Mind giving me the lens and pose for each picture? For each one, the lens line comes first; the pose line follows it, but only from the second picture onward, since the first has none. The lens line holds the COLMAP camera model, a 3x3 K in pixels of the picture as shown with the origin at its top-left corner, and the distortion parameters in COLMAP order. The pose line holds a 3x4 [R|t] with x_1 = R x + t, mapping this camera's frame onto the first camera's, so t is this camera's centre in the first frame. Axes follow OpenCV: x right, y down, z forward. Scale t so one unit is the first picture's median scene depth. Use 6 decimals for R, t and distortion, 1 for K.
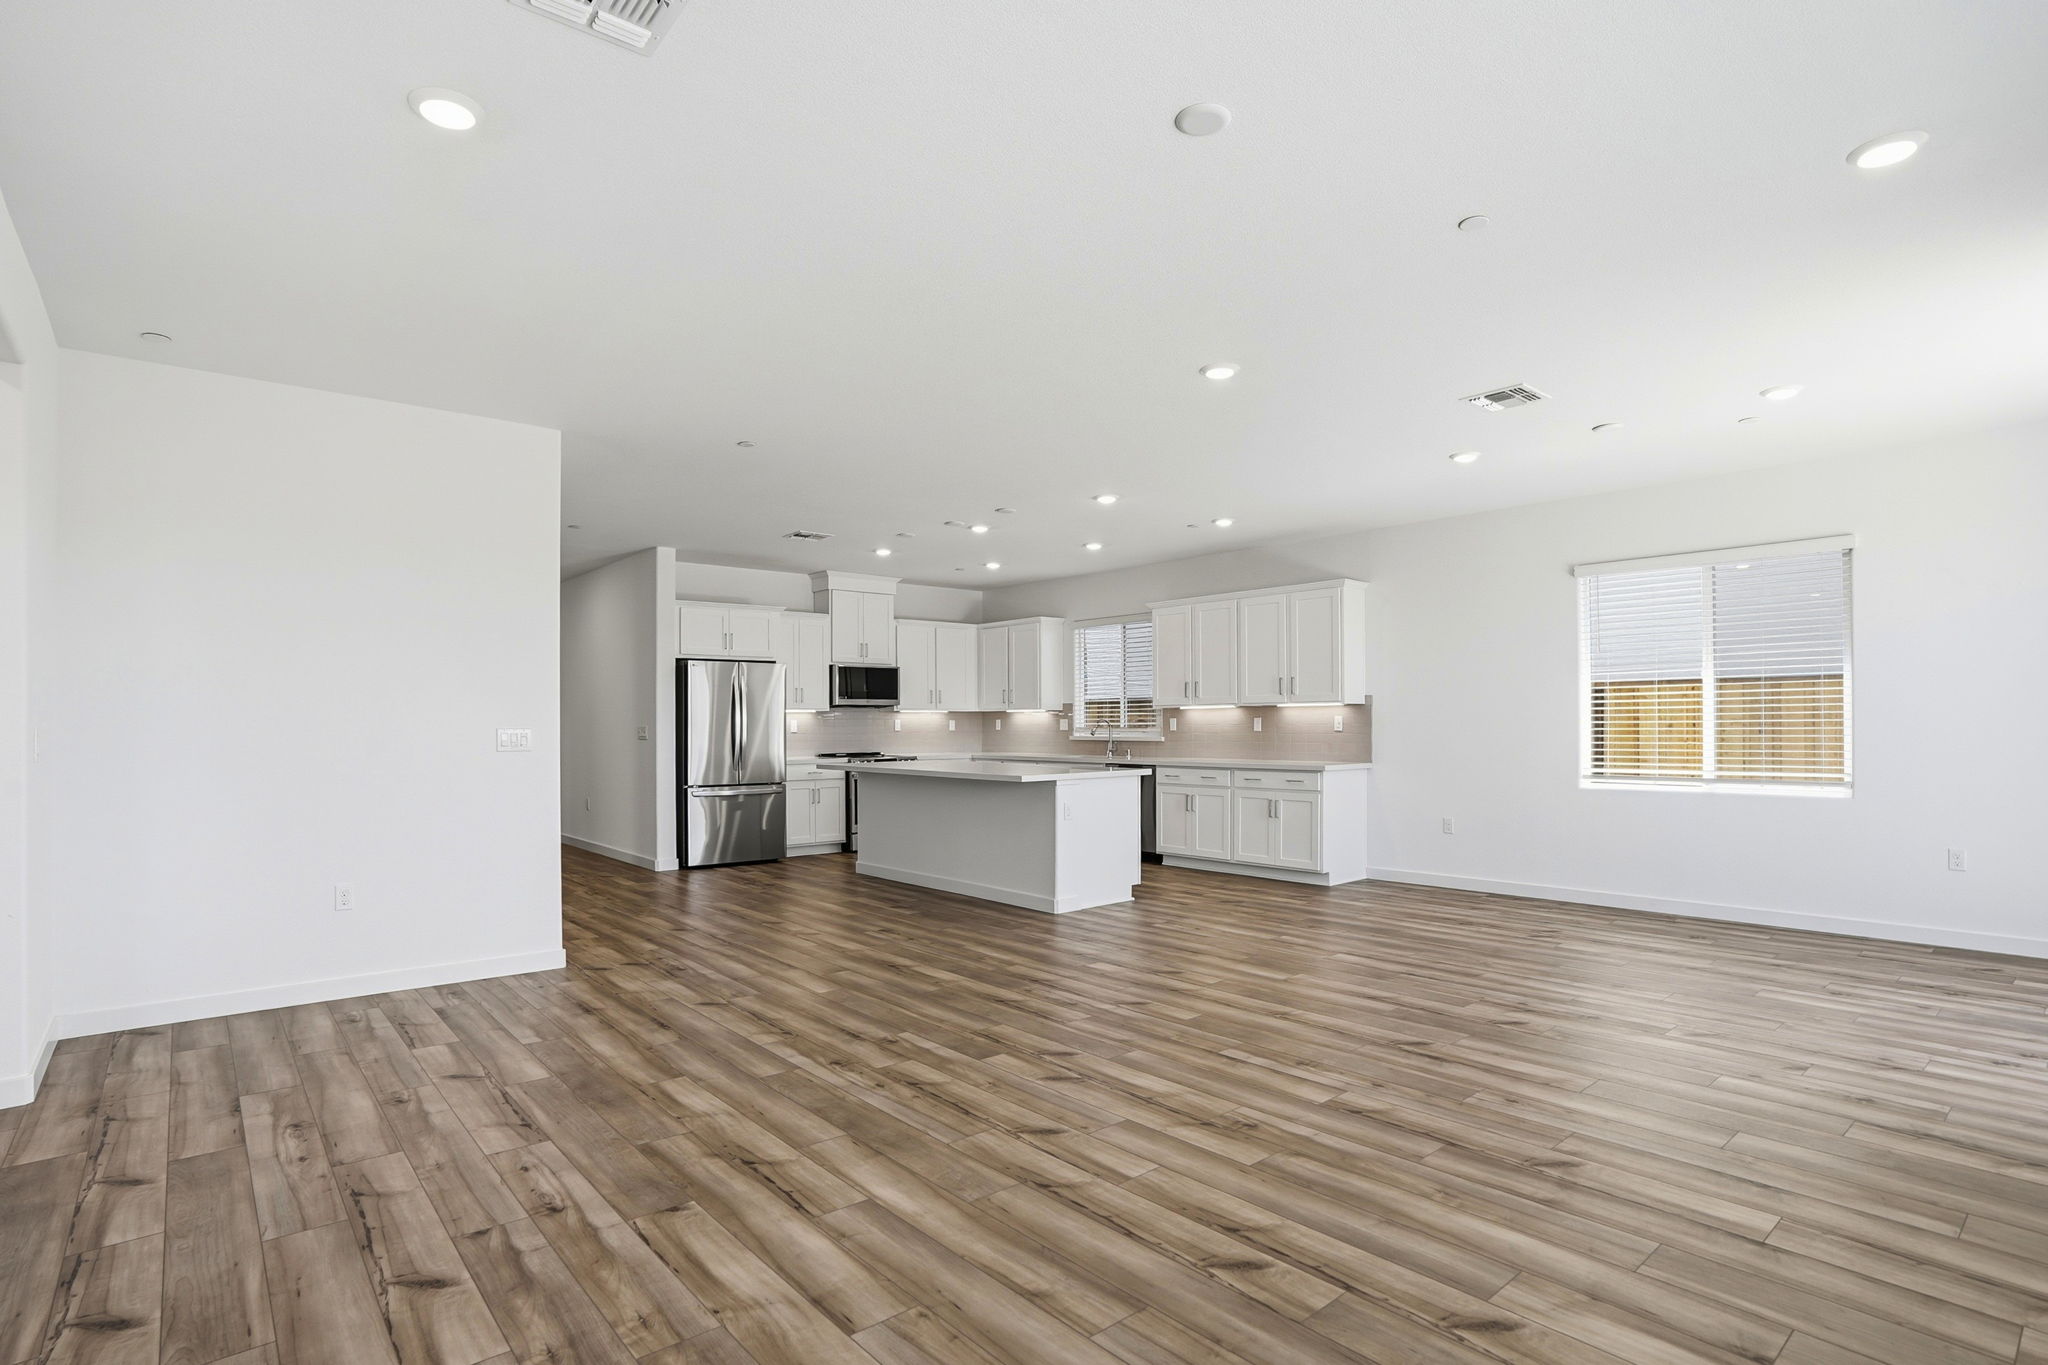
lens RADIAL K [[1028.3, 0, 1008.0], [0, 1028.3, 702.0], [0, 0, 1]] dist [-0.073347, 0.029346]
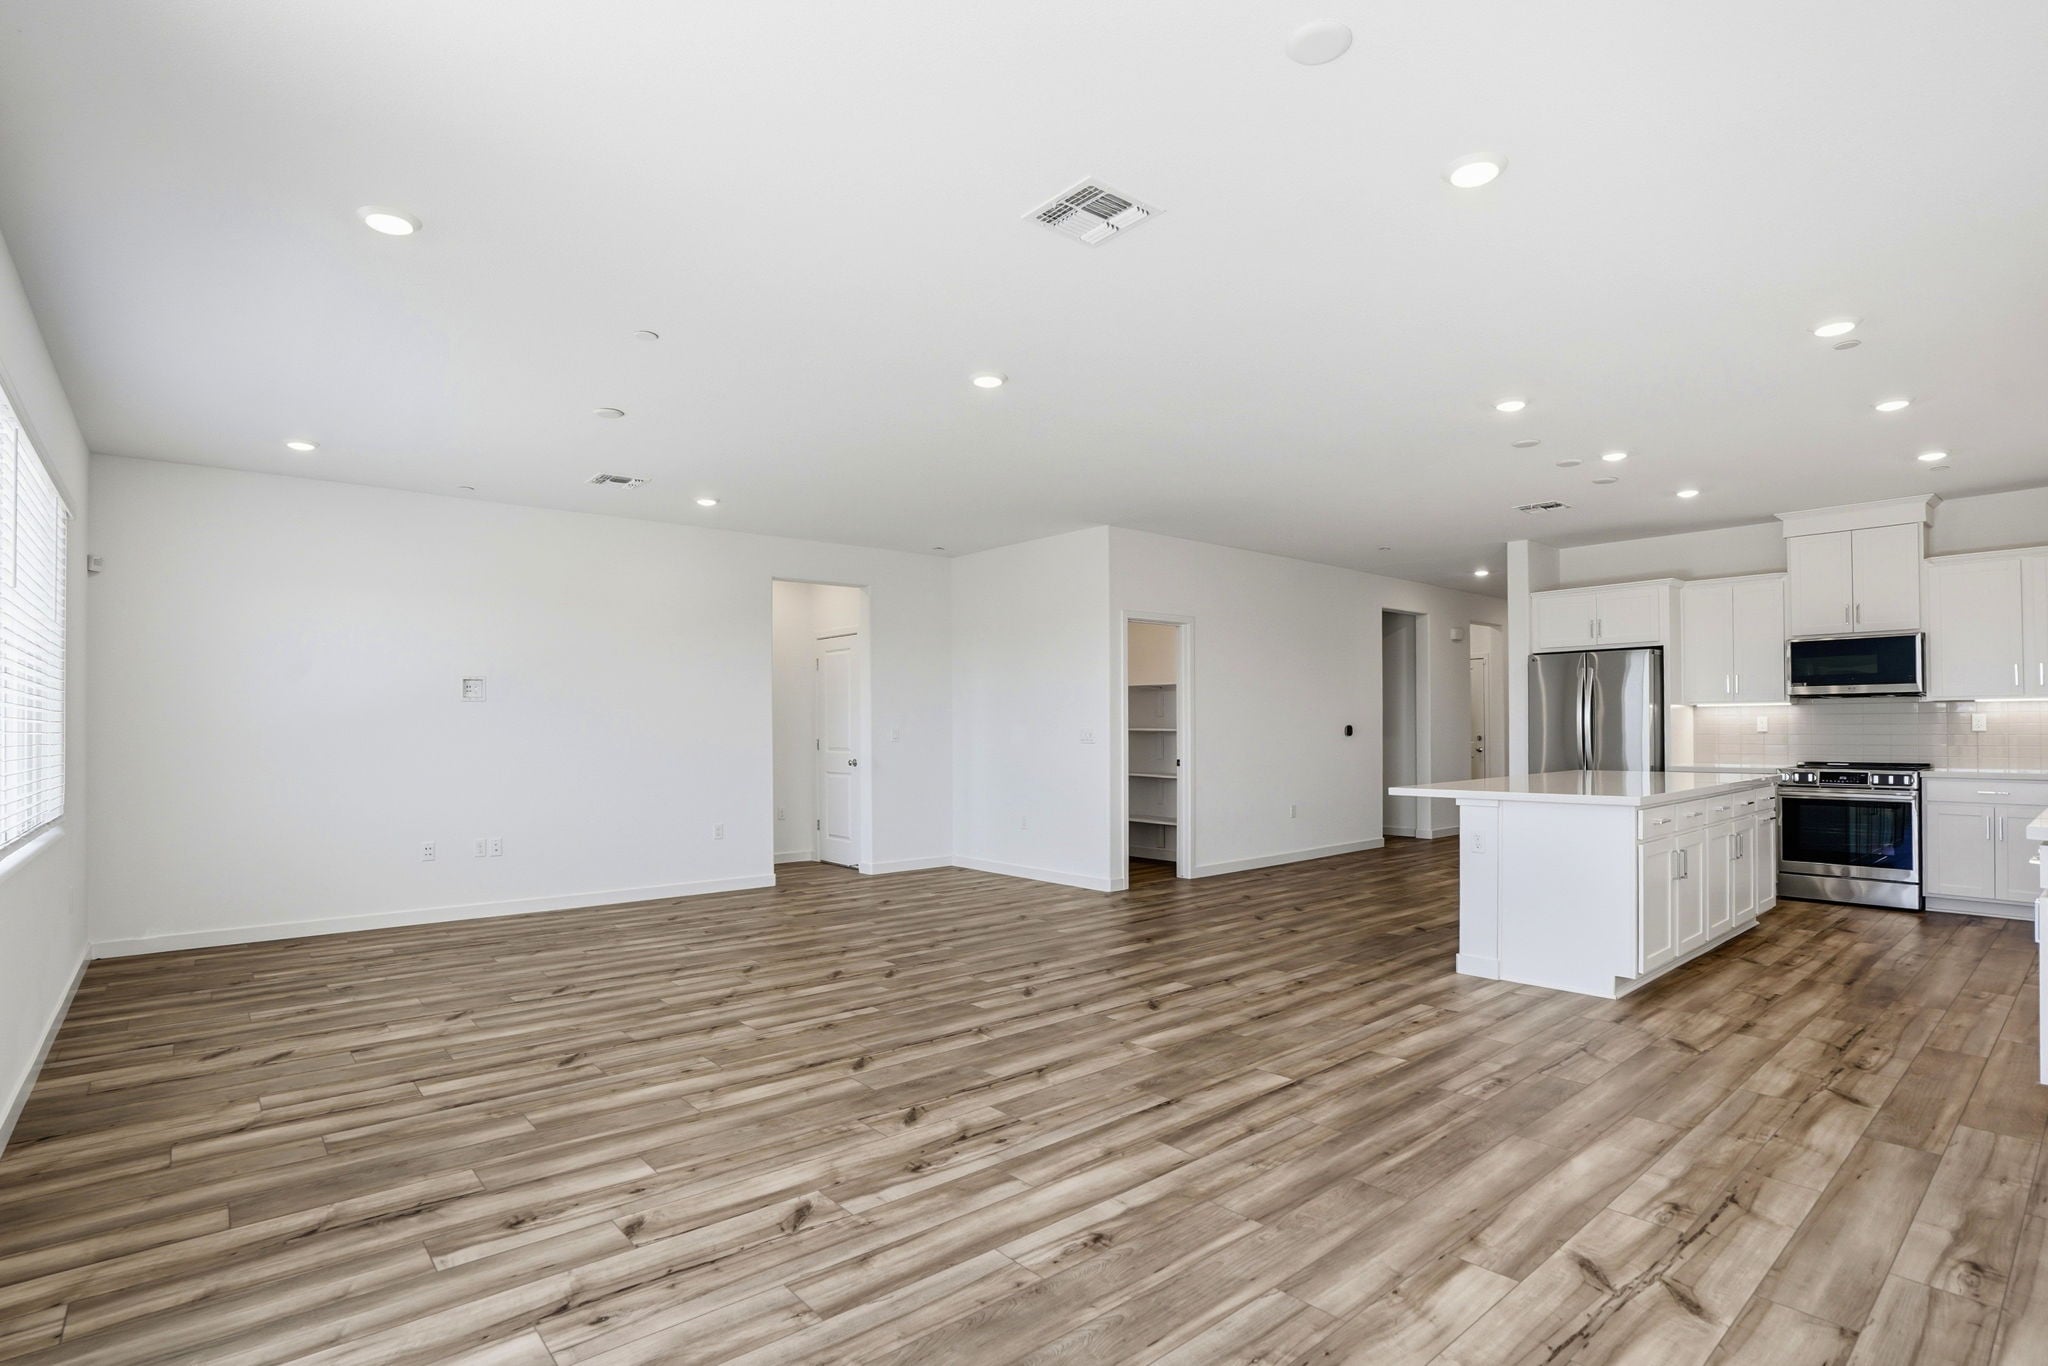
lens RADIAL K [[979.5, 0, 1014.7], [0, 979.5, 683.1], [0, 0, 1]] dist [-0.065090, 0.023861]
pose [[0.013024, -0.038174, -0.999186, 0.678901], [0.027940, 0.998895, -0.037799, 0.005670], [0.999525, -0.027425, 0.014076, 0.576737]]
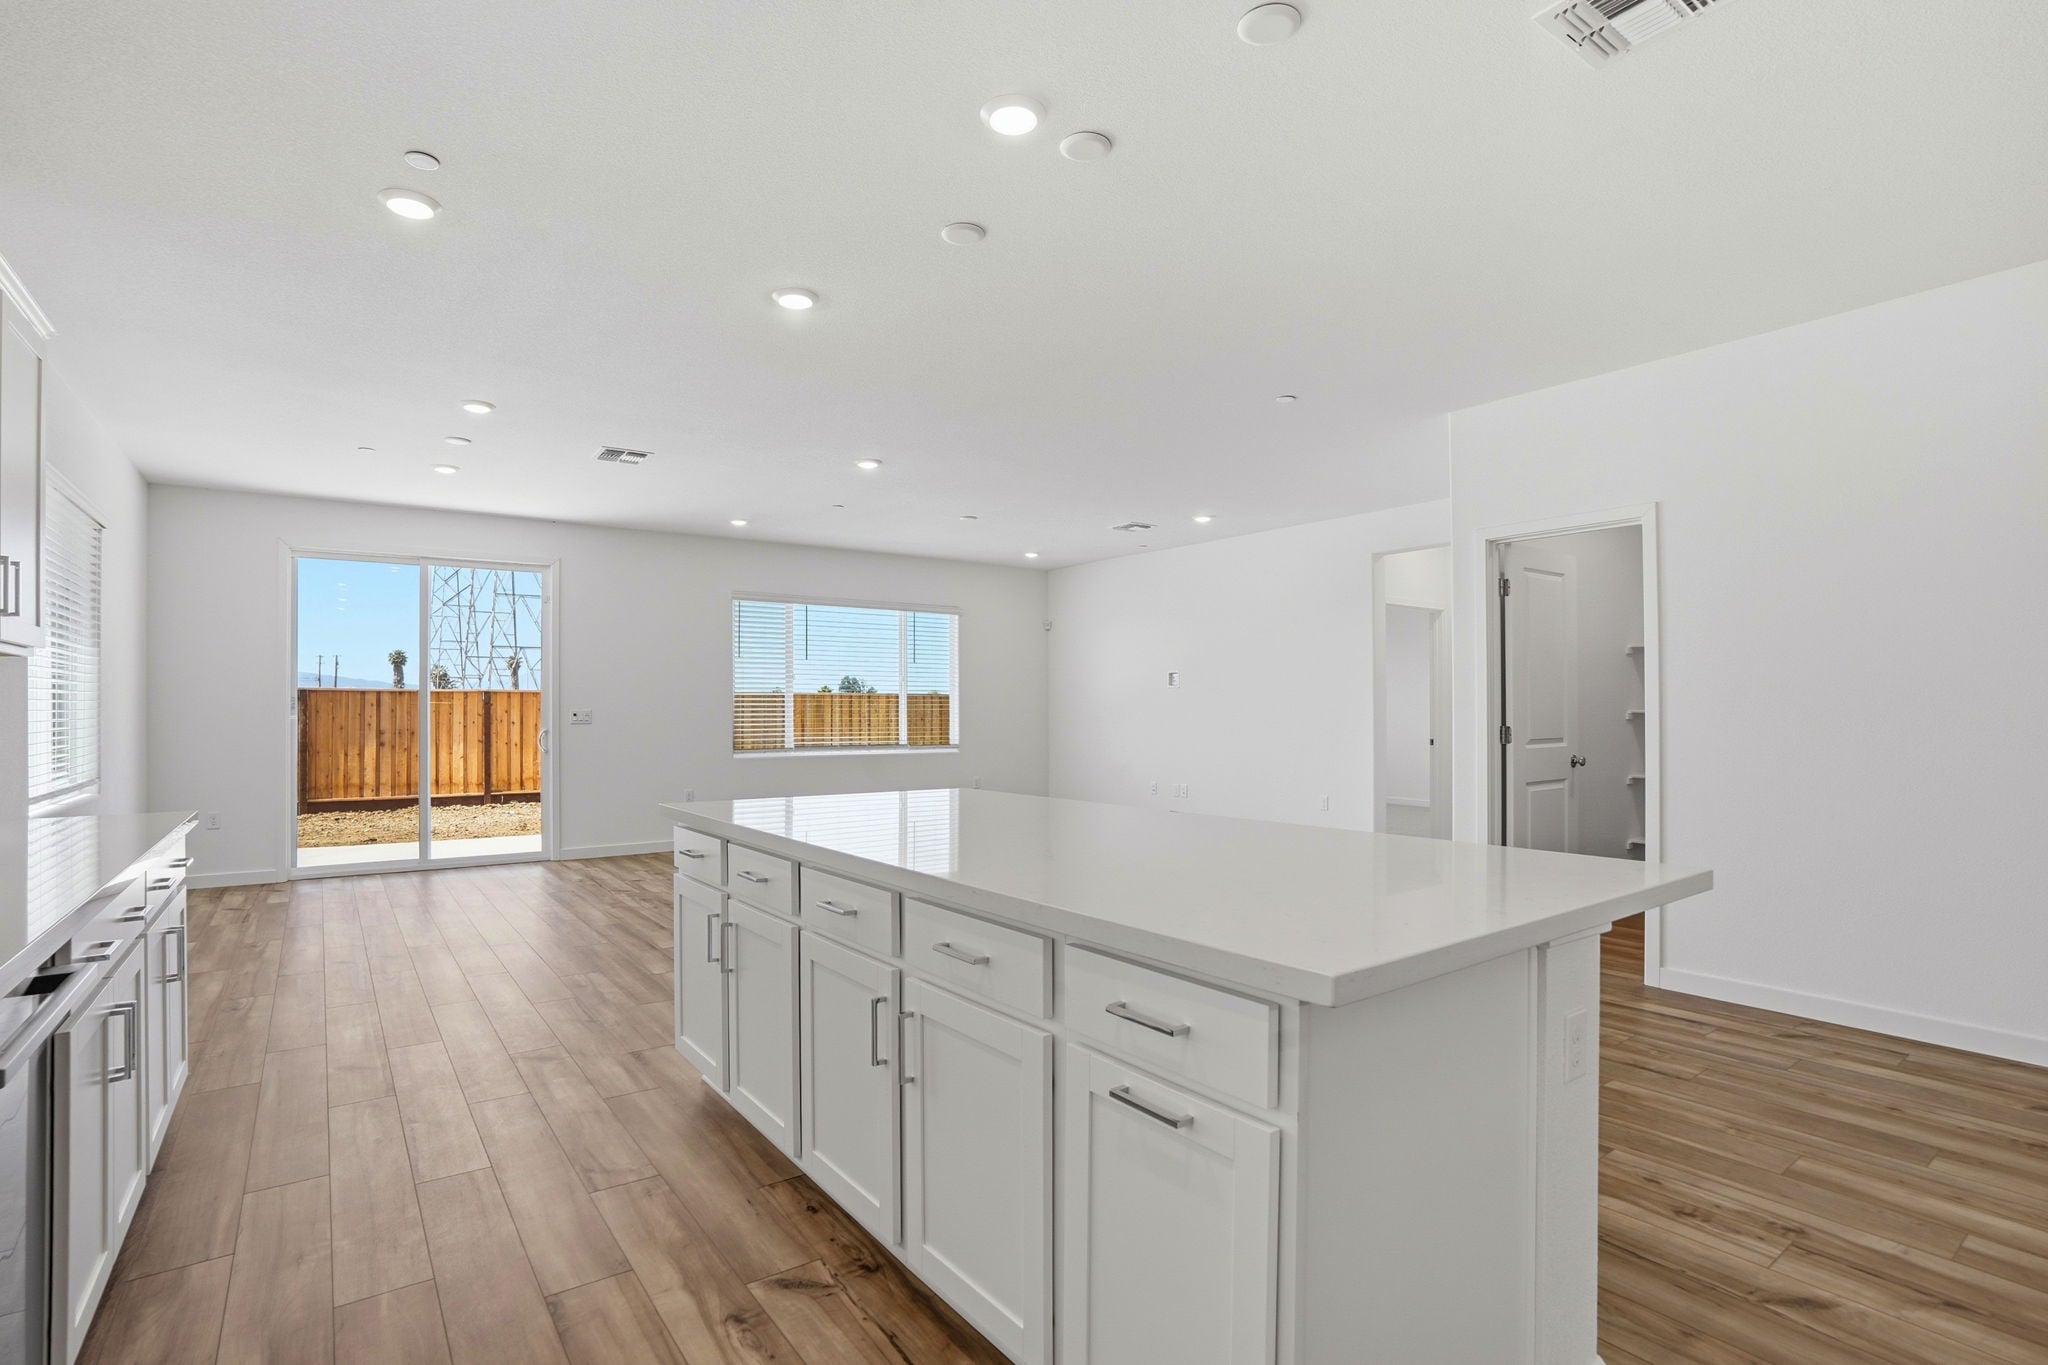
lens RADIAL K [[979.5, 0, 1014.7], [0, 979.5, 682.6], [0, 0, 1]] dist [-0.065090, 0.023861]
pose [[-0.997631, 0.010876, 0.067921, -0.050162], [0.007402, 0.998662, -0.051187, 0.031108], [-0.068387, -0.050563, -0.996377, 1.351328]]
